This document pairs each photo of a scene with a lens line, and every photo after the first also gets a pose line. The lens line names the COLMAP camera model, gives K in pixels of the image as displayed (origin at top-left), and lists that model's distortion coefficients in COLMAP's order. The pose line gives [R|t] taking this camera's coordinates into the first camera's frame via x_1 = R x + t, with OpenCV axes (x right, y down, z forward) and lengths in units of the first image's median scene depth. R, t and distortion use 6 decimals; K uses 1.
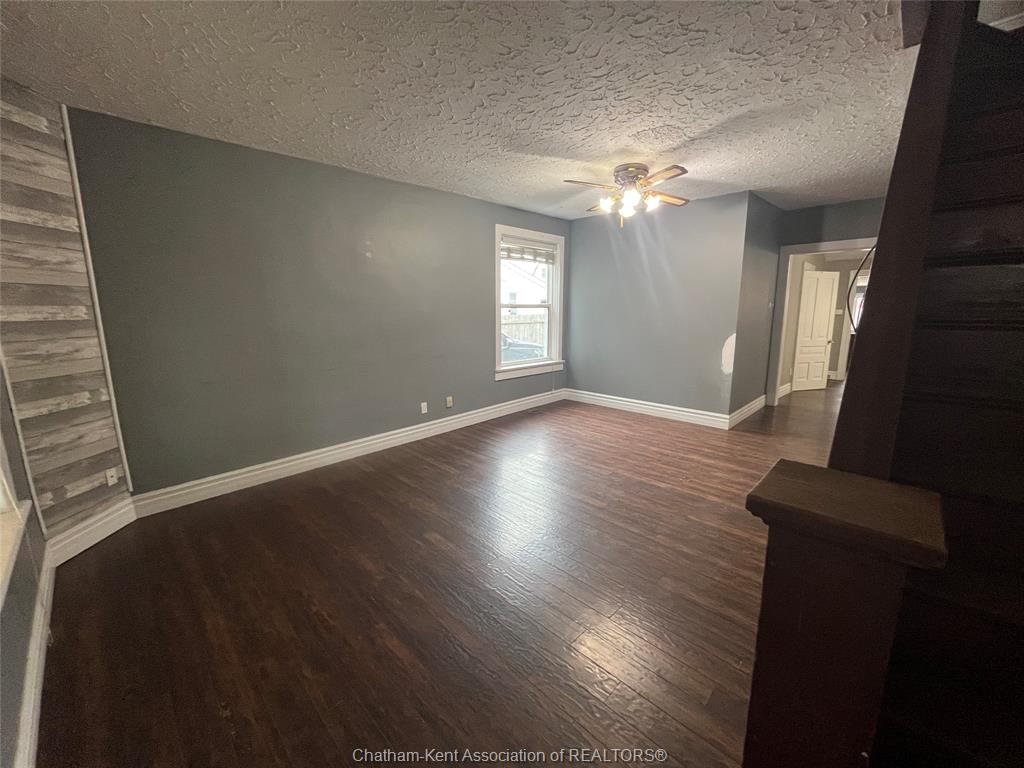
lens RADIAL K [[412.5, 0, 511.8], [0, 412.5, 382.0], [0, 0, 1]] dist [-0.003418, -0.000474]
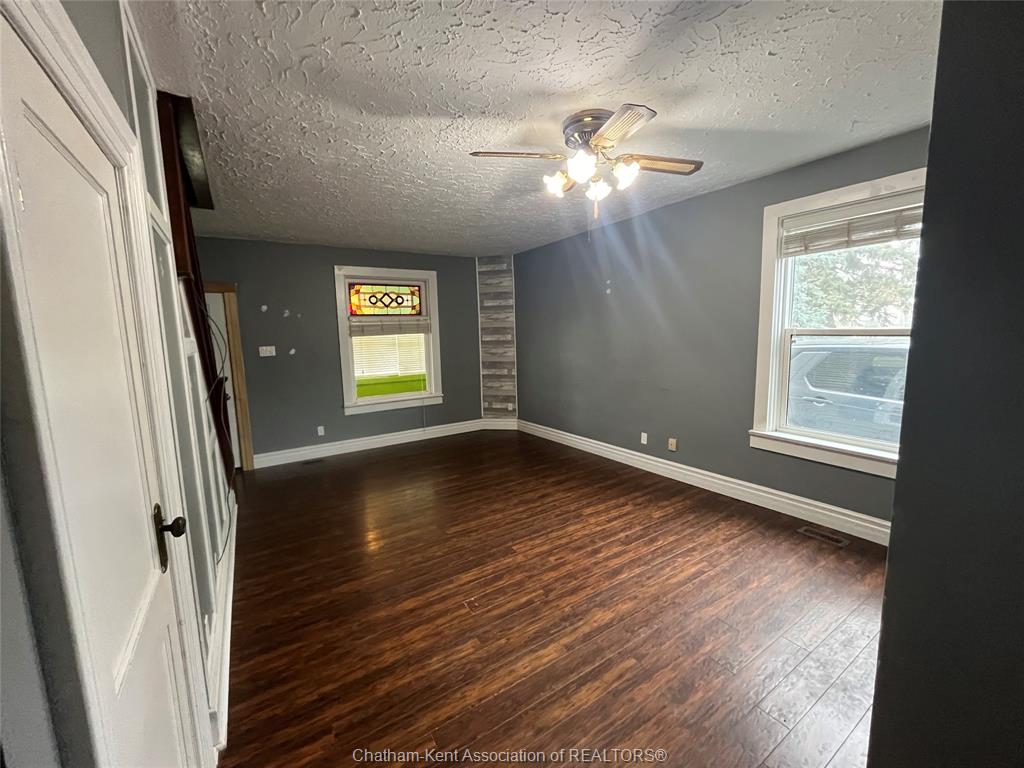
lens RADIAL K [[412.5, 0, 510.7], [0, 412.5, 382.5], [0, 0, 1]] dist [-0.003418, -0.000474]
pose [[-0.222409, 0.131210, -0.966084, 1.256042], [-0.151183, 0.974275, 0.167127, -0.292089], [0.963161, 0.183226, -0.196851, 1.409376]]
